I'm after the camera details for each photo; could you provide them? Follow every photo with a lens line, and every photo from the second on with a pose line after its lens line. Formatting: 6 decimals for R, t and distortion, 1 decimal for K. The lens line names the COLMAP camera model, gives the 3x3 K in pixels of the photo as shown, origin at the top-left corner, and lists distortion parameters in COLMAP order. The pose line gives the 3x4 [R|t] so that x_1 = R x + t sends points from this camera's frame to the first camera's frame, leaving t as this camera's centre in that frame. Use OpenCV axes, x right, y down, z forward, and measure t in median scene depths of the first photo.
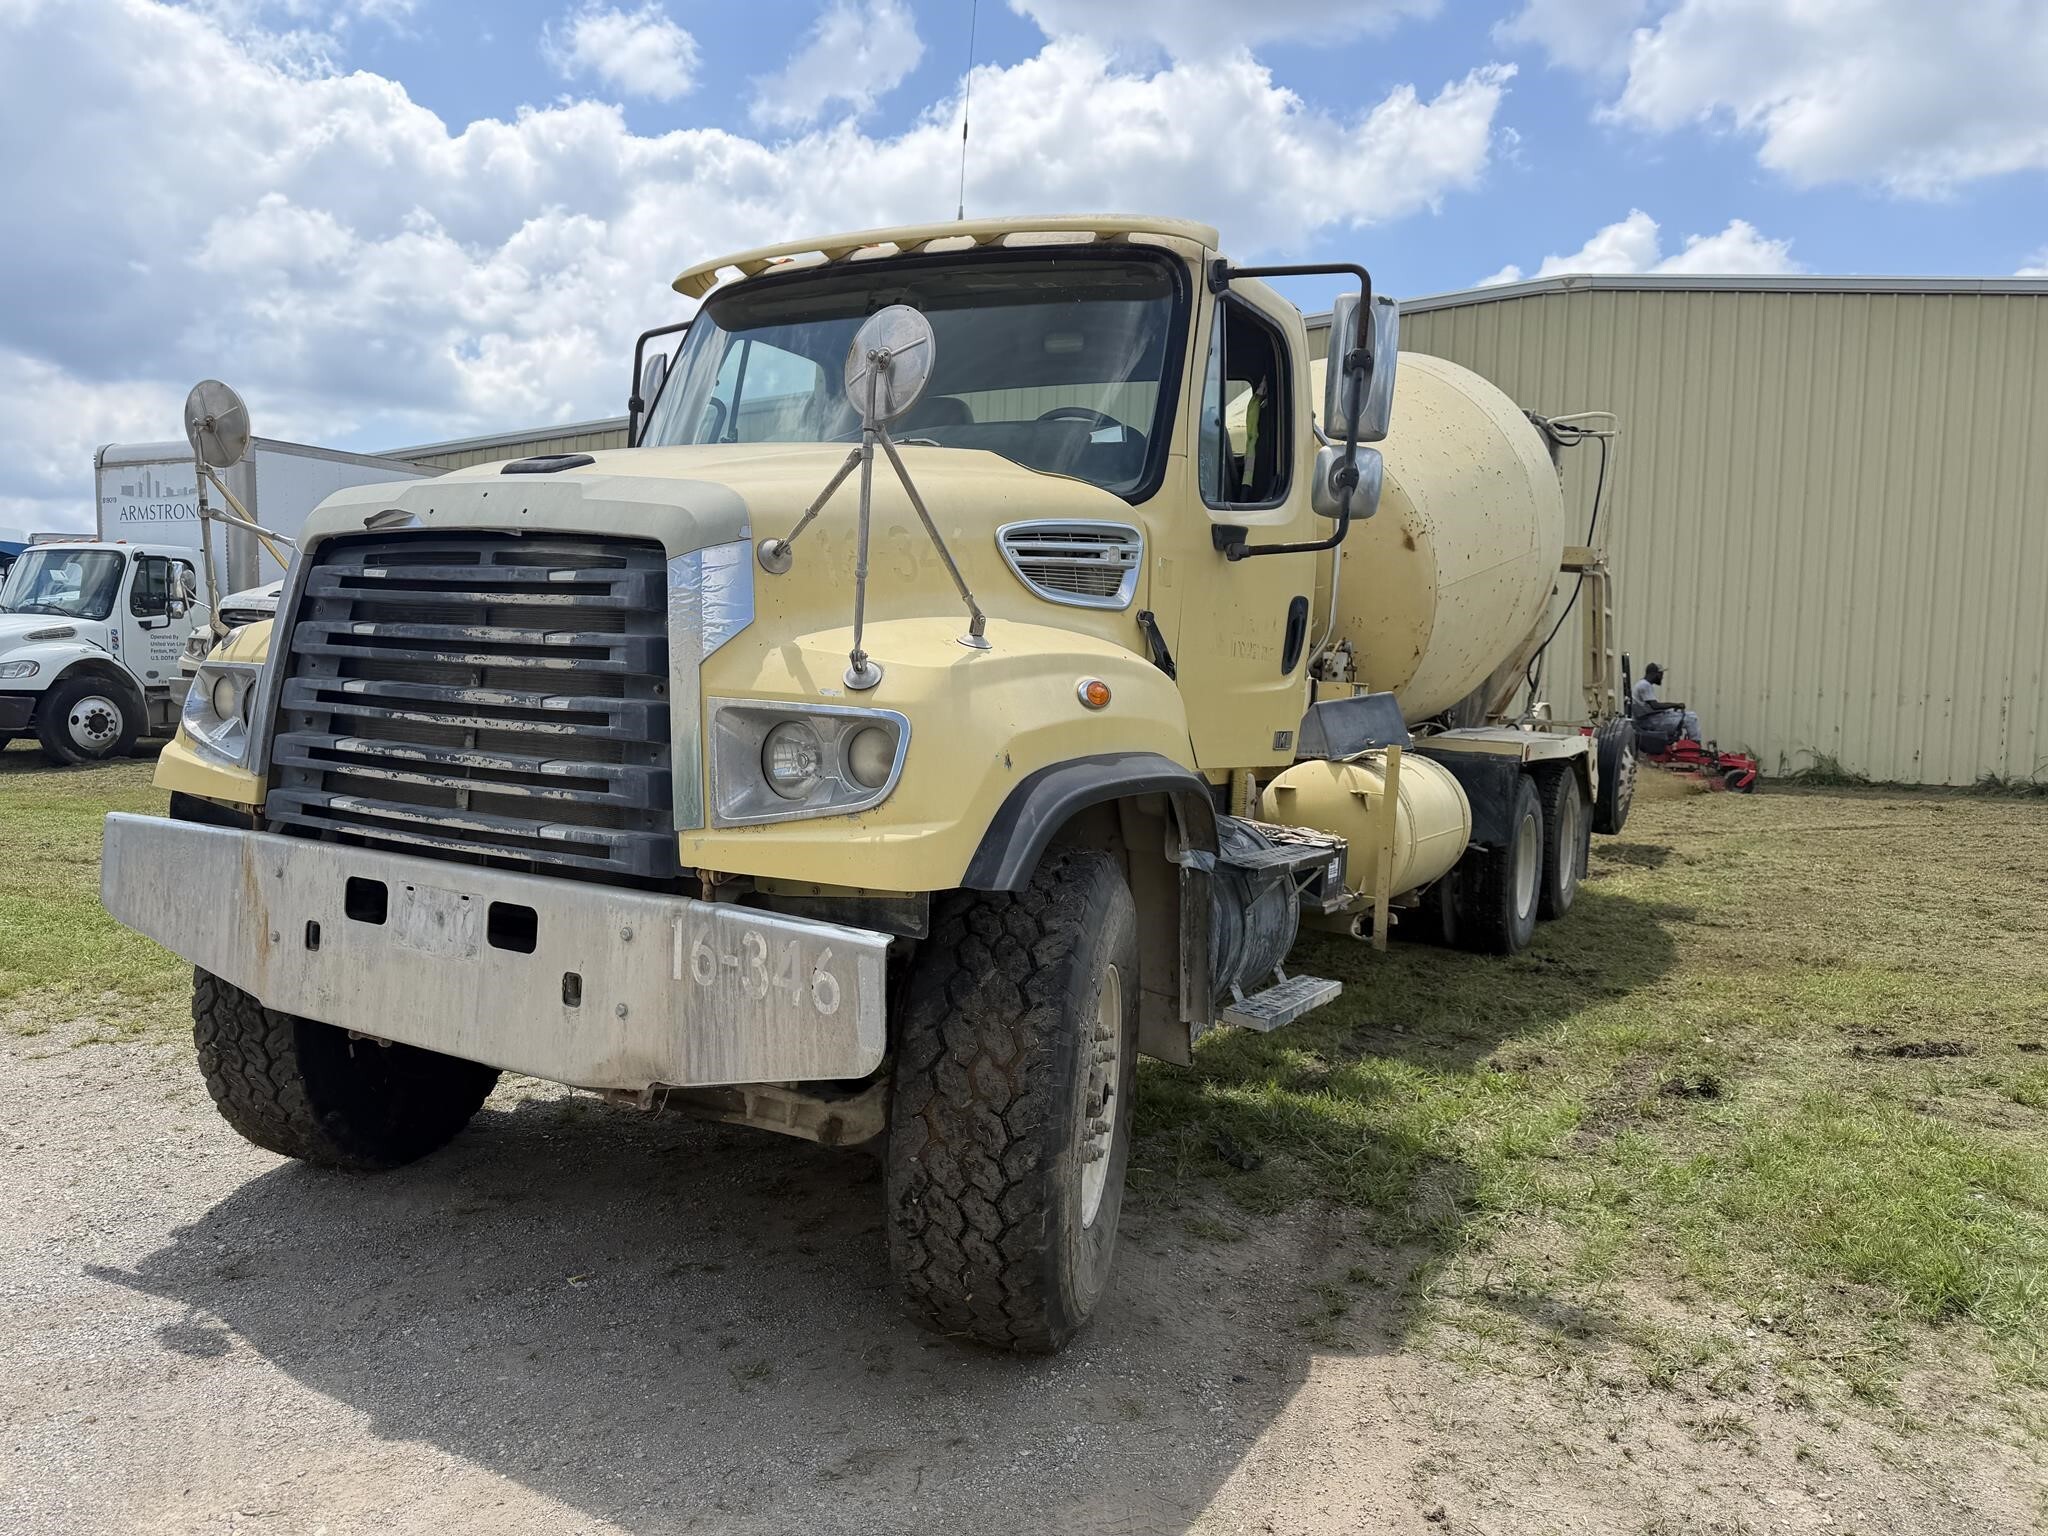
lens RADIAL K [[1535.9, 0, 1024.0], [0, 1535.9, 768.0], [0, 0, 1]] dist [-0.005292, -0.000428]
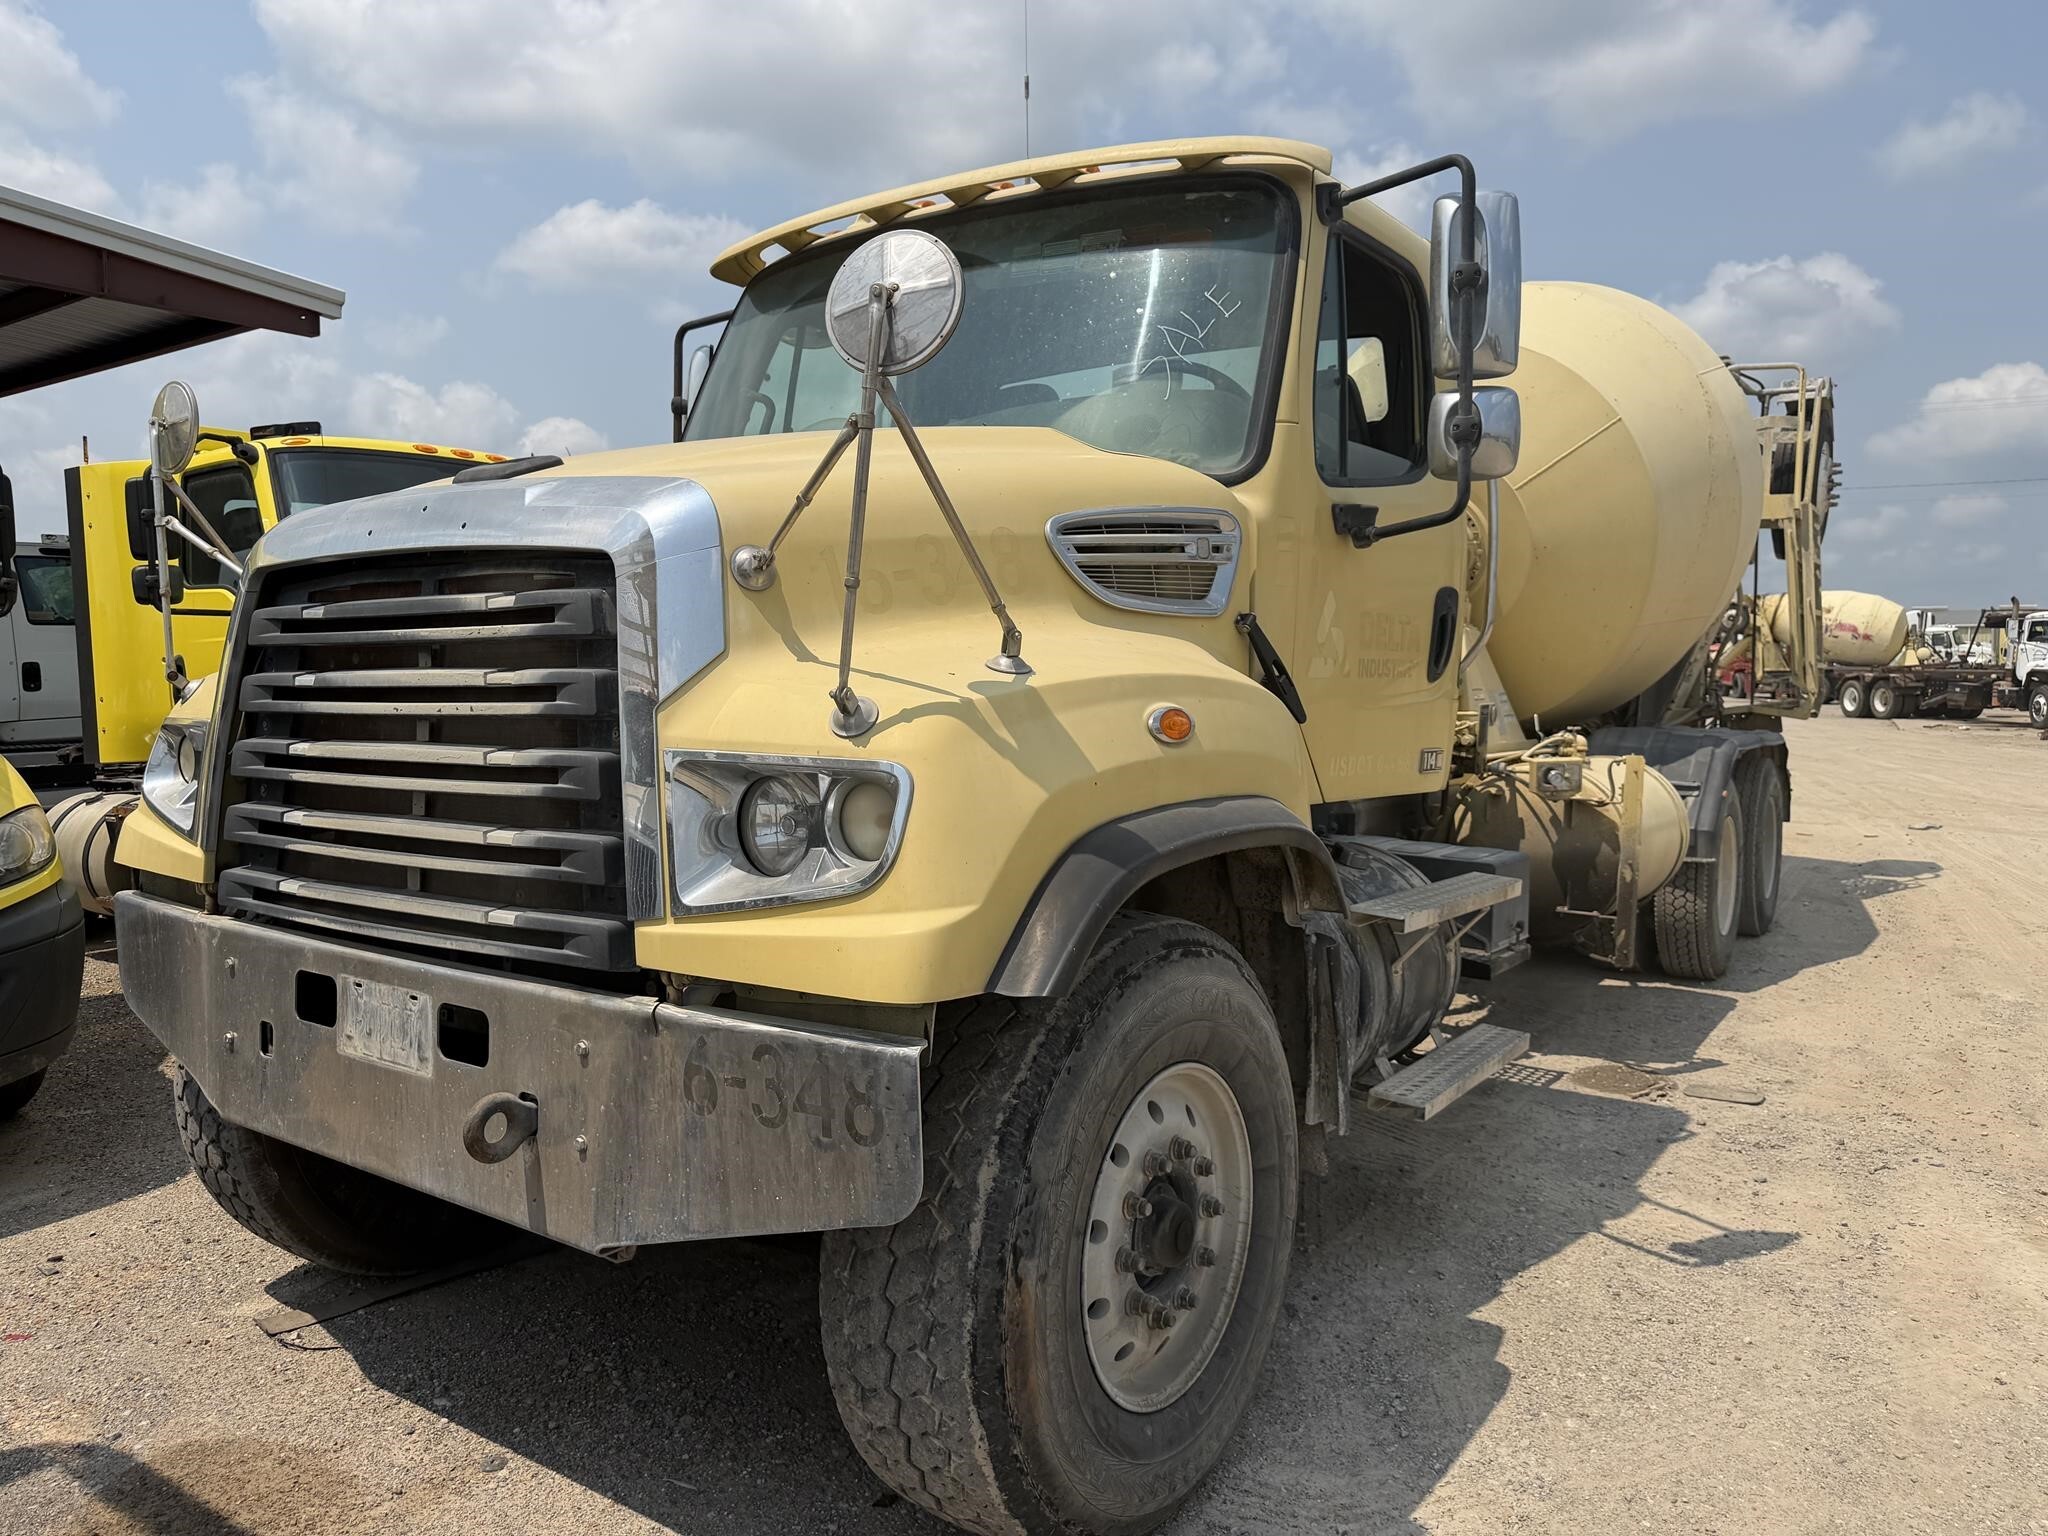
lens RADIAL K [[1513.1, 0, 1024.0], [0, 1513.1, 768.0], [0, 0, 1]] dist [-0.001641, -0.001151]
pose [[0.992162, -0.033296, -0.120441, 0.063077], [0.033180, 0.999445, -0.002965, -0.025222], [0.120473, -0.001054, 0.992716, 0.211811]]
